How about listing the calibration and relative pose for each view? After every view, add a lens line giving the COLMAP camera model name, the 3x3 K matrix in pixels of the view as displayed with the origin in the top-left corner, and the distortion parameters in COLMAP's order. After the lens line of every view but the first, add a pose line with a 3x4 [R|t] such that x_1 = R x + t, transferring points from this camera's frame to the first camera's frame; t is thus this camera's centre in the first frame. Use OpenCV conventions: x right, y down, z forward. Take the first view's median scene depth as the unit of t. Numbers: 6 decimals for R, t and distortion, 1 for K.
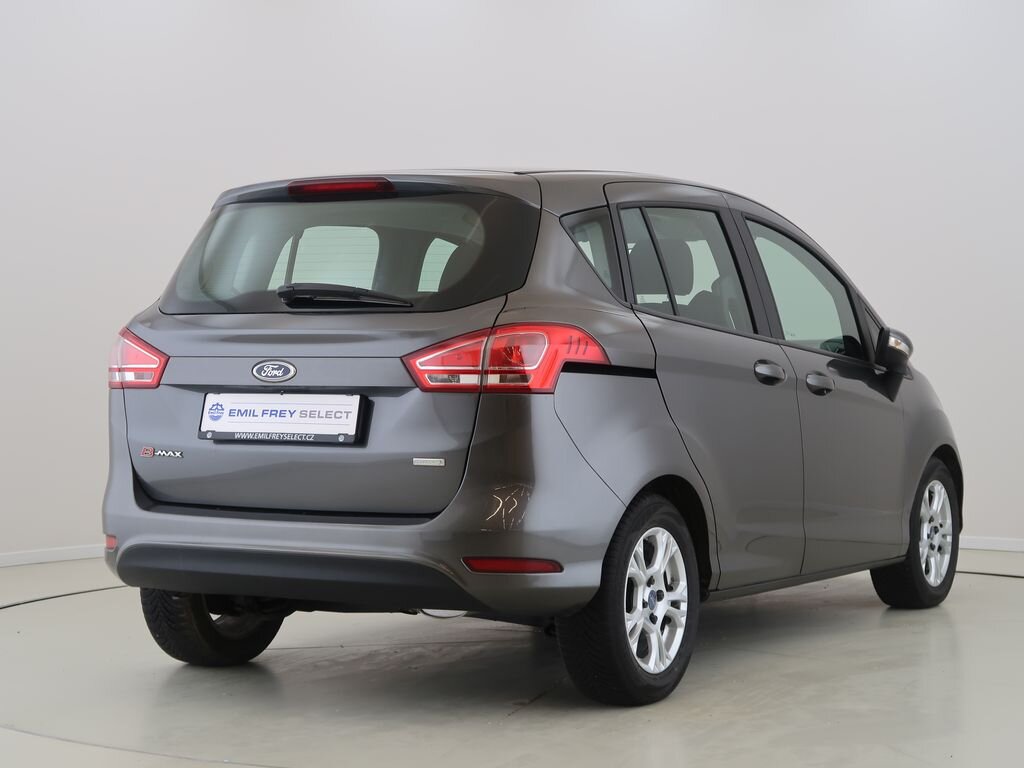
lens RADIAL K [[2056.2, 0, 512.0], [0, 2056.2, 384.0], [0, 0, 1]] dist [-0.042678, -0.033899]
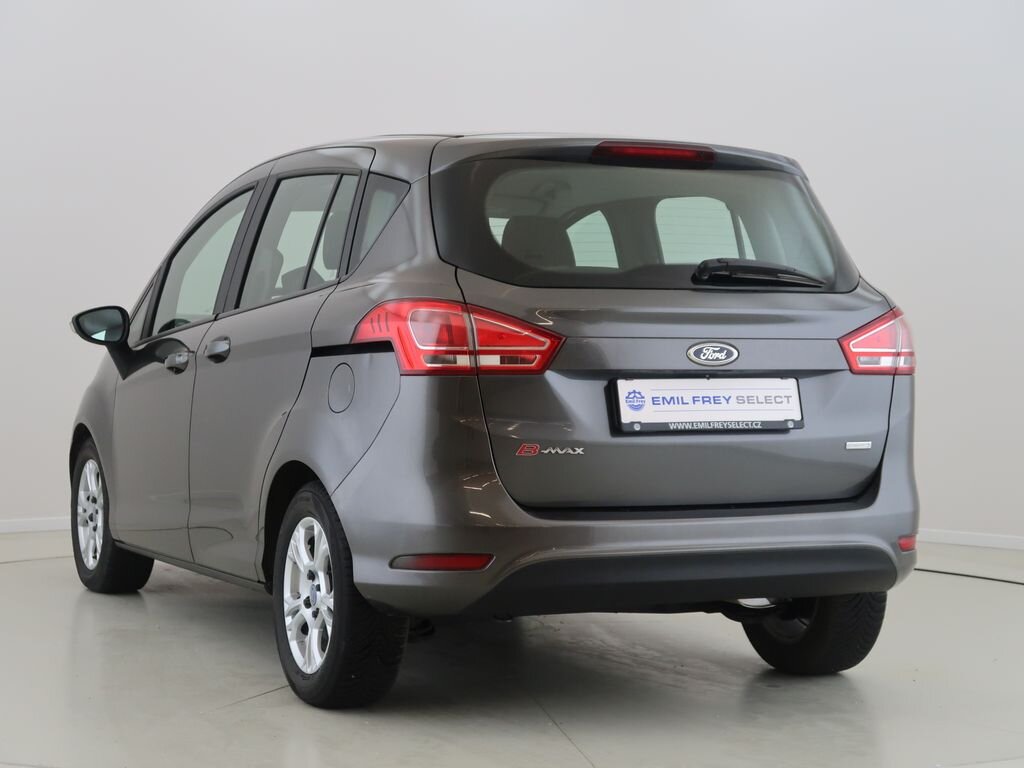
lens RADIAL K [[2056.2, 0, 512.0], [0, 2056.2, 384.0], [0, 0, 1]] dist [-0.042678, -0.033899]
pose [[0.592555, -0.017510, 0.805340, -0.901820], [0.005594, 0.999829, 0.017623, -0.009420], [-0.805511, -0.005938, 0.592551, 0.529853]]
